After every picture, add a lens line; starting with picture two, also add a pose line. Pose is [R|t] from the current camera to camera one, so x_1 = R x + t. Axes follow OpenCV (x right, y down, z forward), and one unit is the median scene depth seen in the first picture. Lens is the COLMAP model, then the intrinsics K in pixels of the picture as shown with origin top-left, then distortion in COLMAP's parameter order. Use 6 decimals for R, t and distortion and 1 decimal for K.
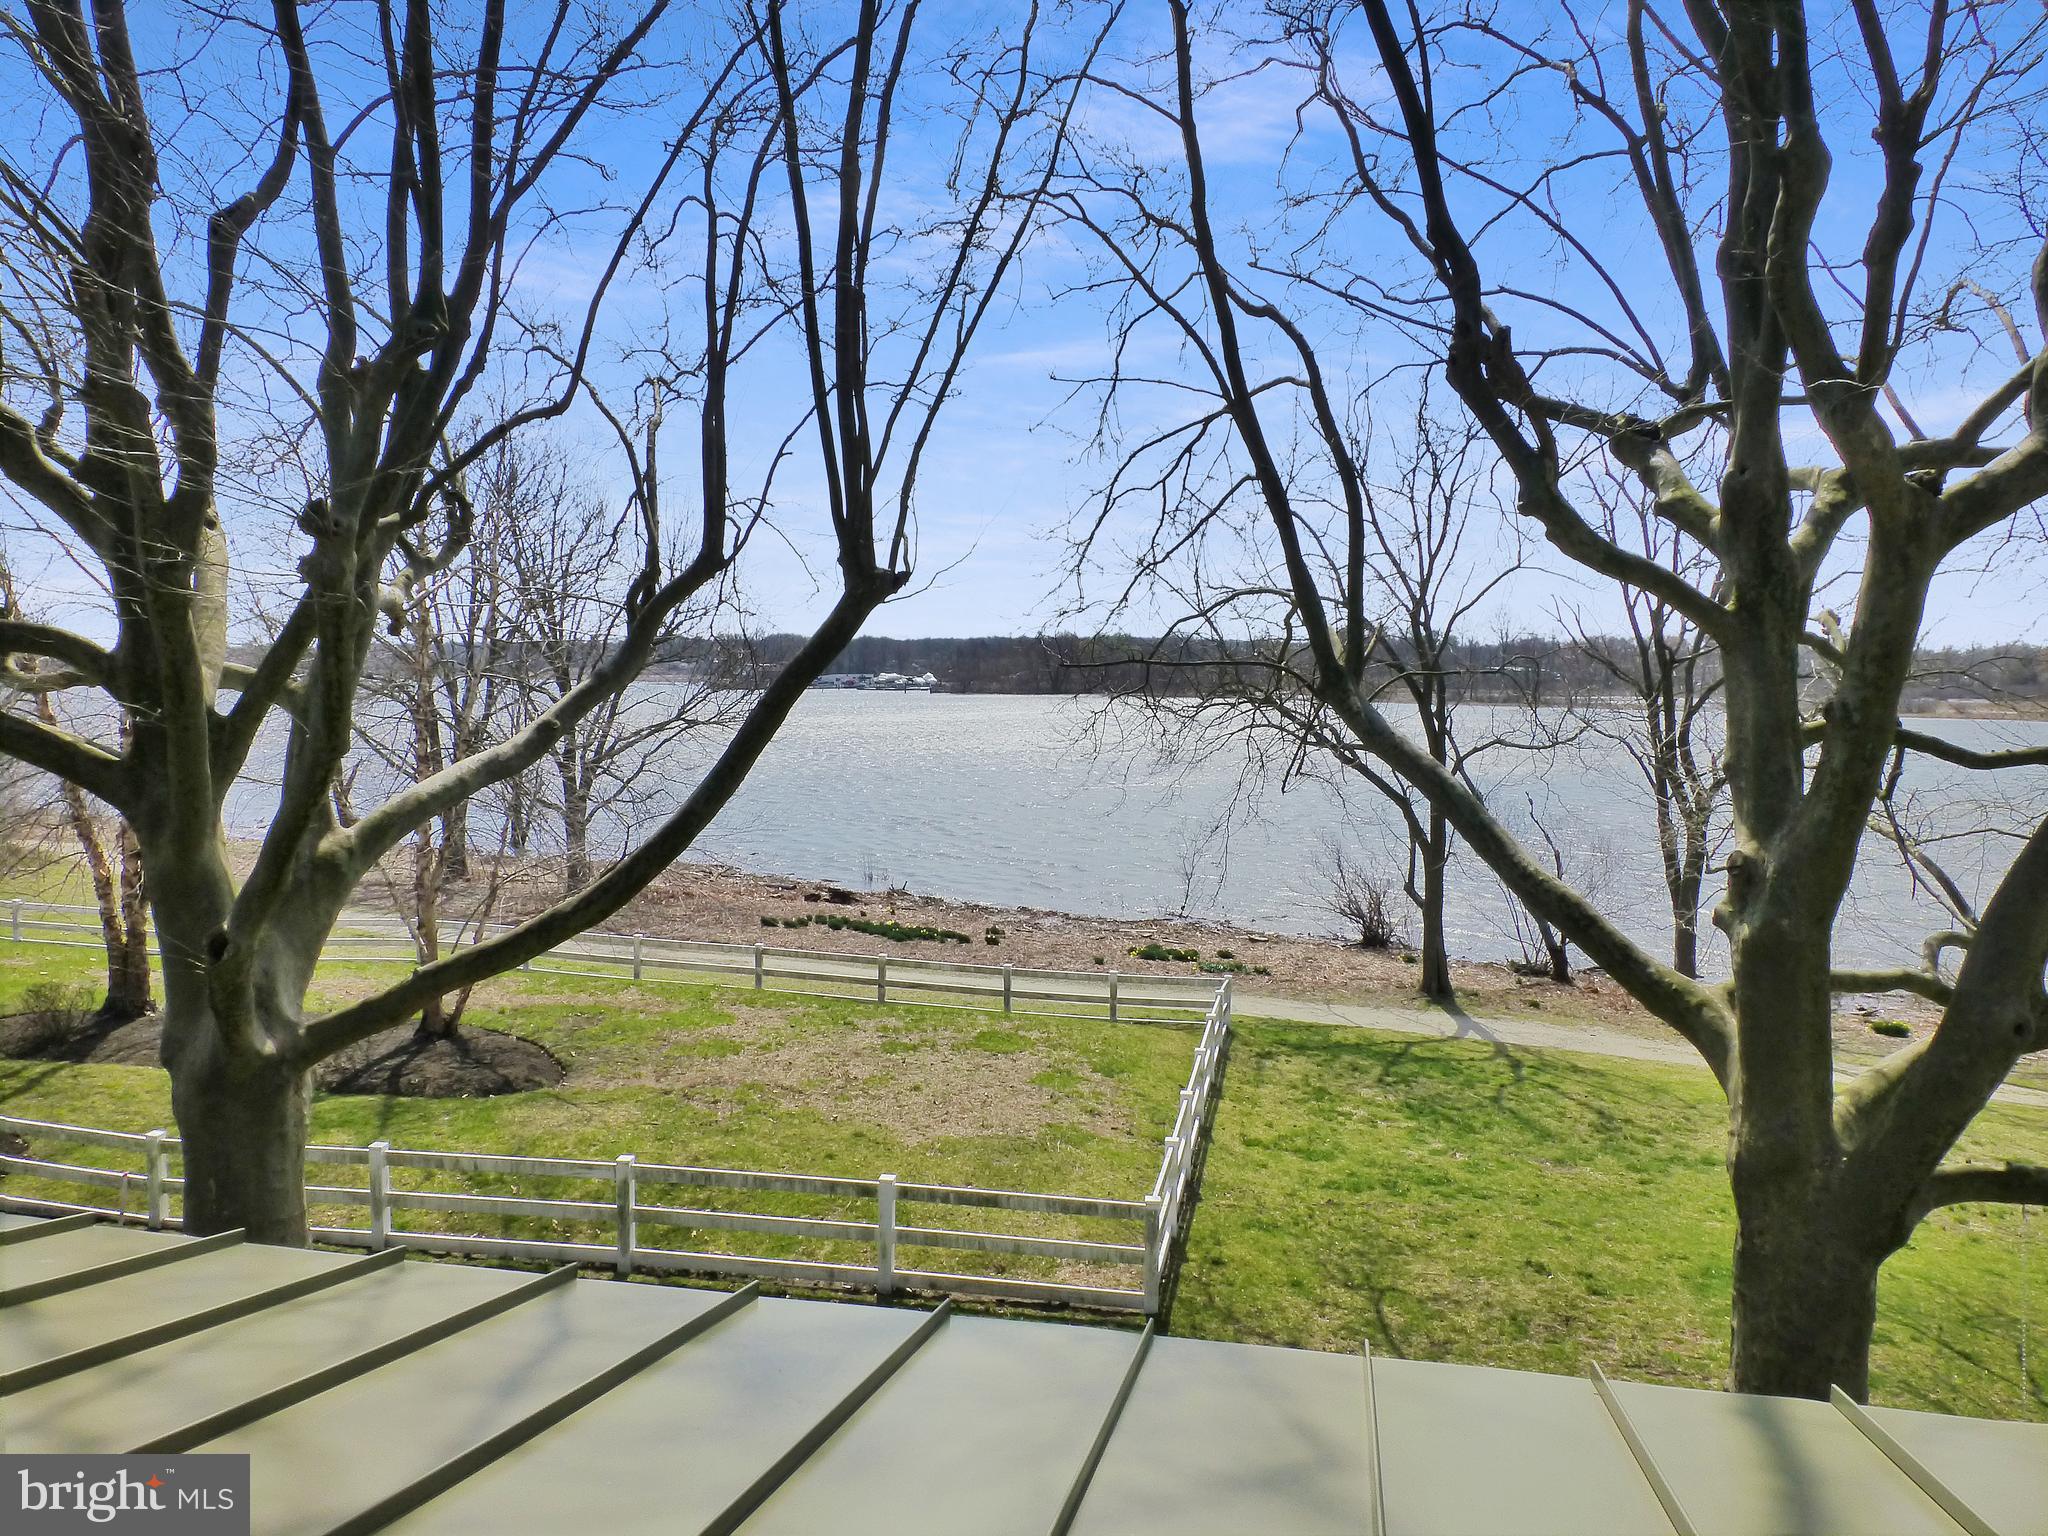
lens RADIAL K [[1461.7, 0, 1004.8], [0, 1461.7, 746.5], [0, 0, 1]] dist [-0.007993, -0.027008]
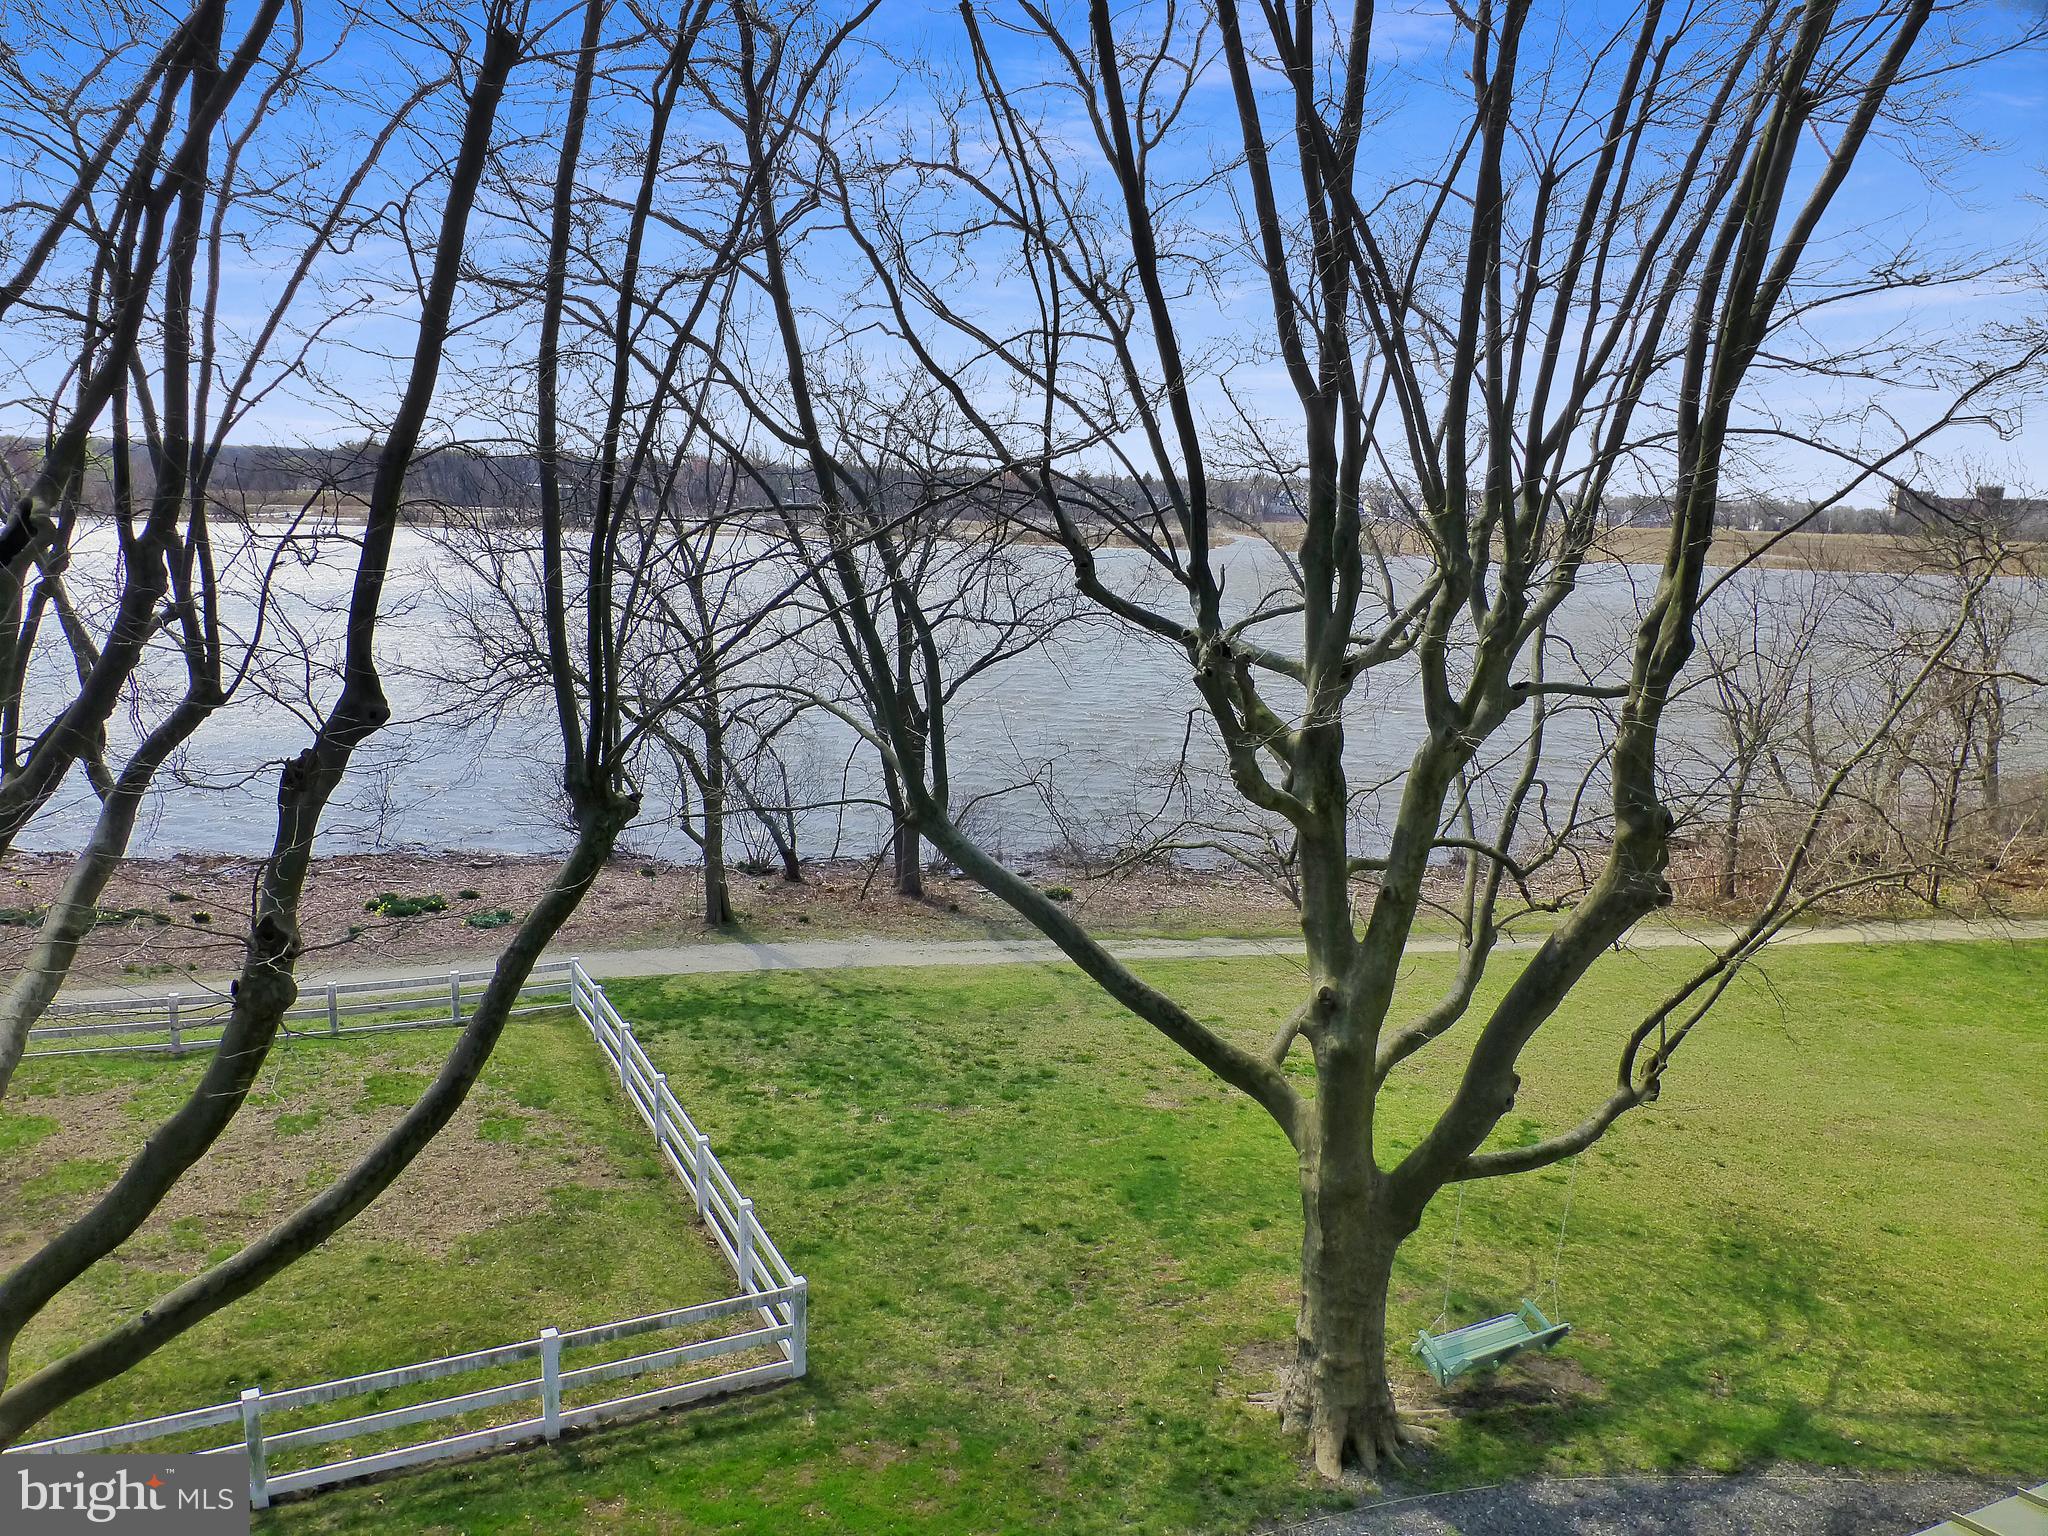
lens RADIAL K [[1461.7, 0, 1039.7], [0, 1461.7, 772.6], [0, 0, 1]] dist [-0.007993, -0.027008]
pose [[0.795831, -0.092495, 0.598412, -0.540200], [0.005983, 0.989417, 0.144975, -0.336018], [-0.605489, -0.111795, 0.787963, 0.056088]]
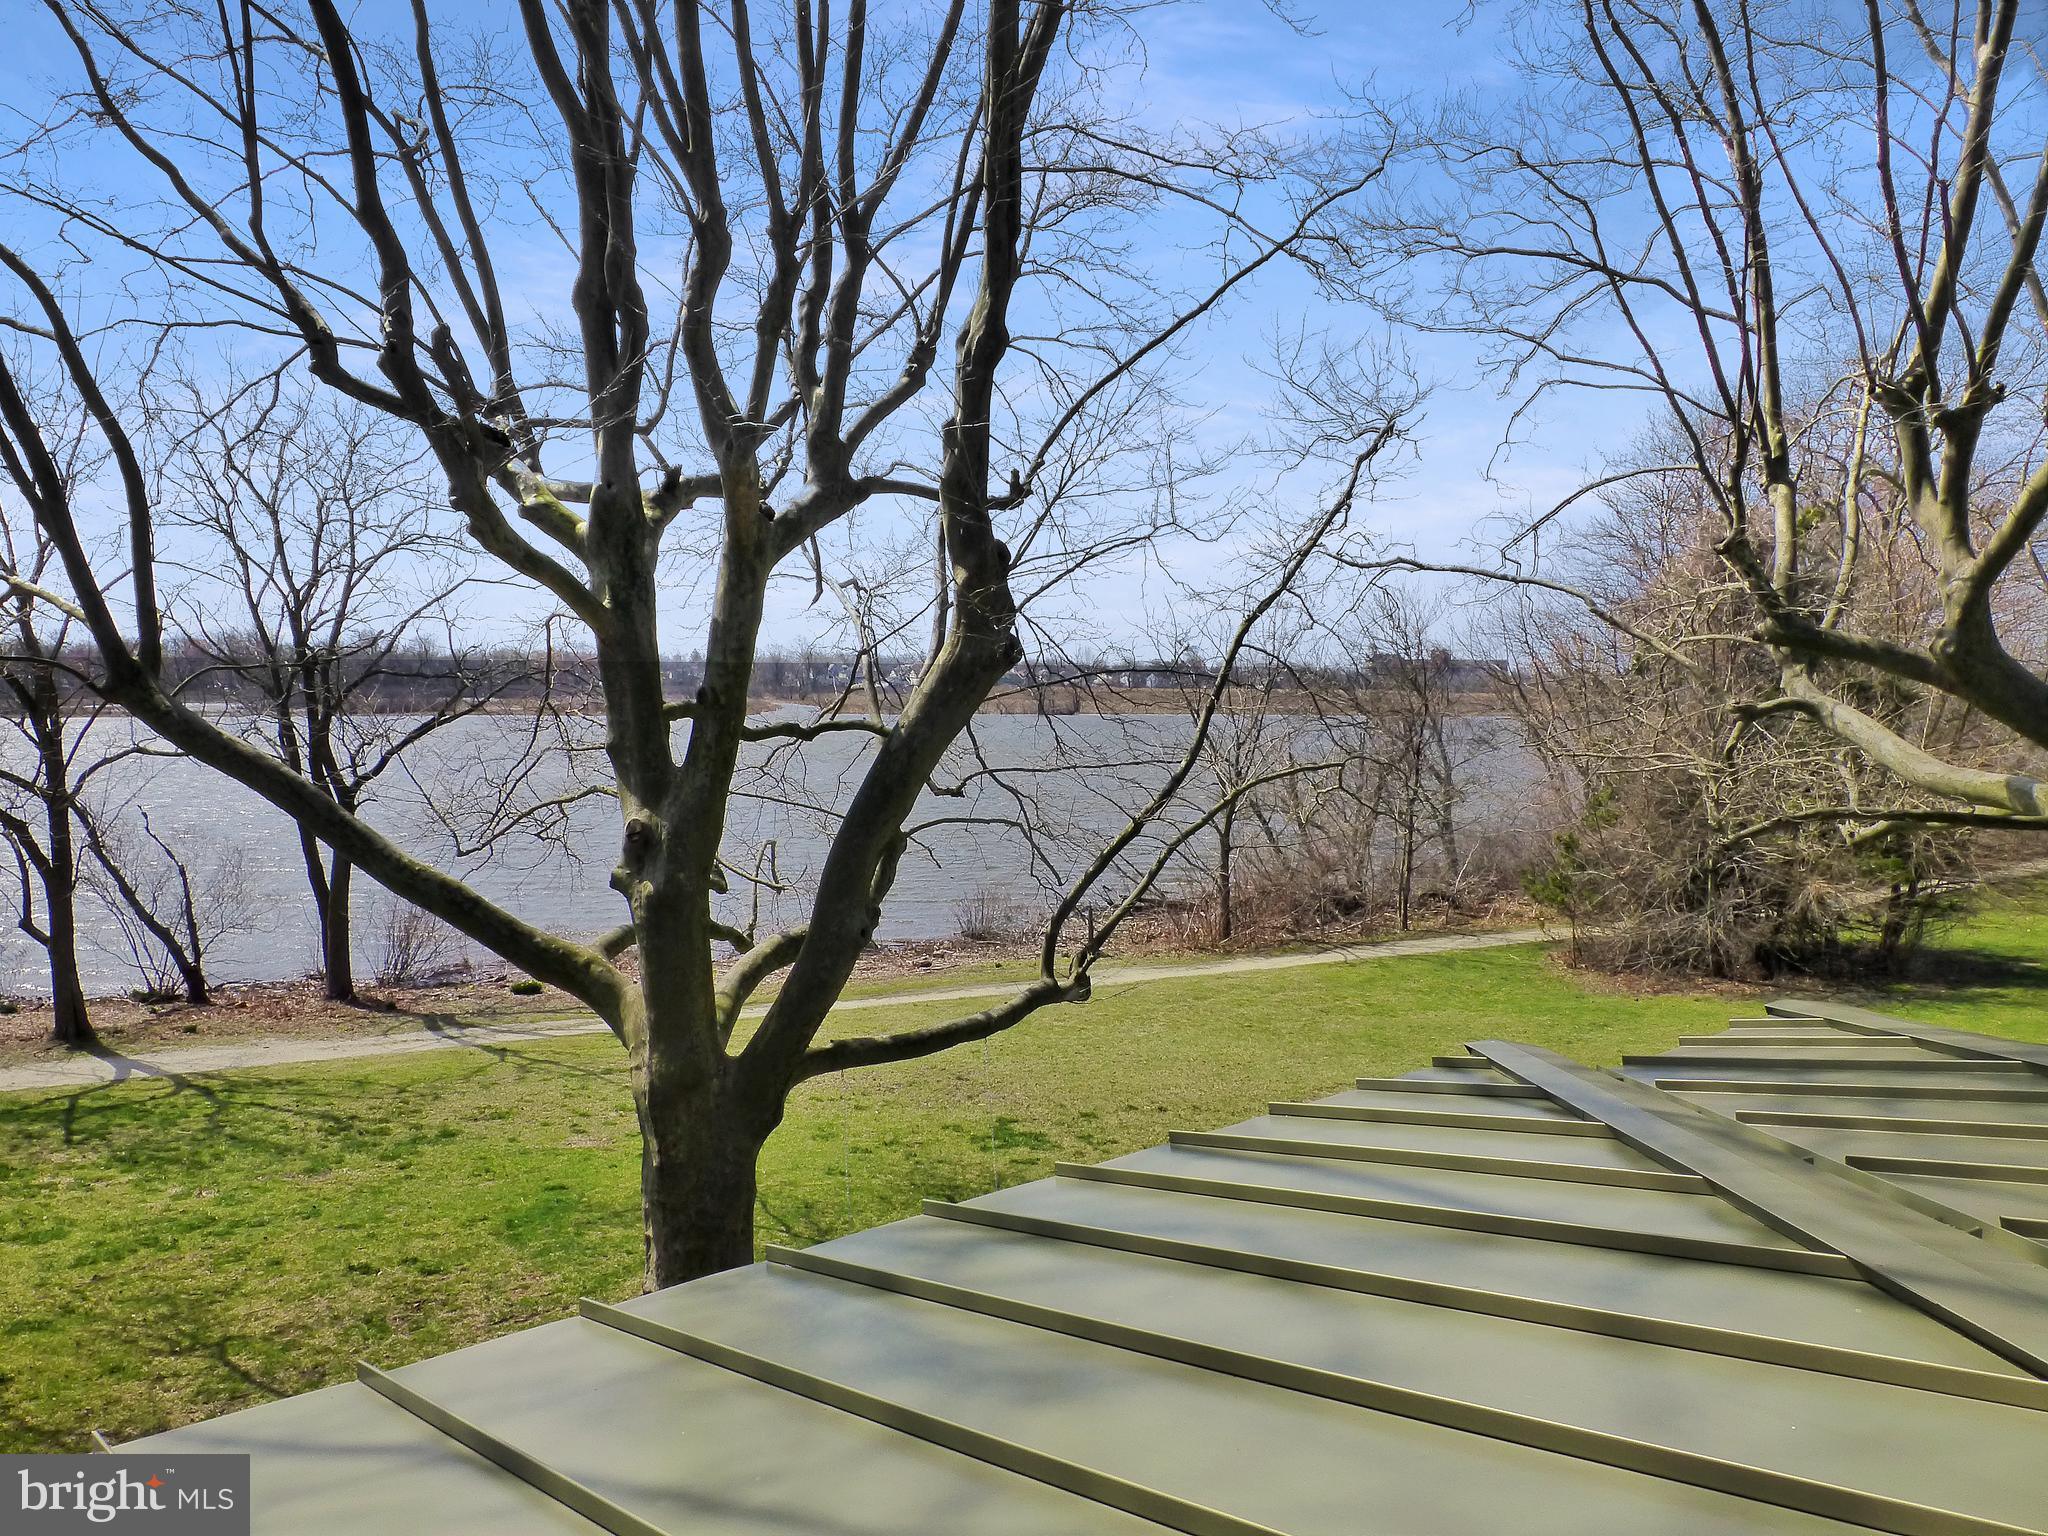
lens RADIAL K [[1461.7, 0, 1009.4], [0, 1461.7, 766.6], [0, 0, 1]] dist [-0.007993, -0.027008]
pose [[0.591249, -0.055818, 0.804555, -0.229904], [0.046940, 0.998293, 0.034764, 0.004151], [-0.805122, 0.017212, 0.592860, 0.080811]]
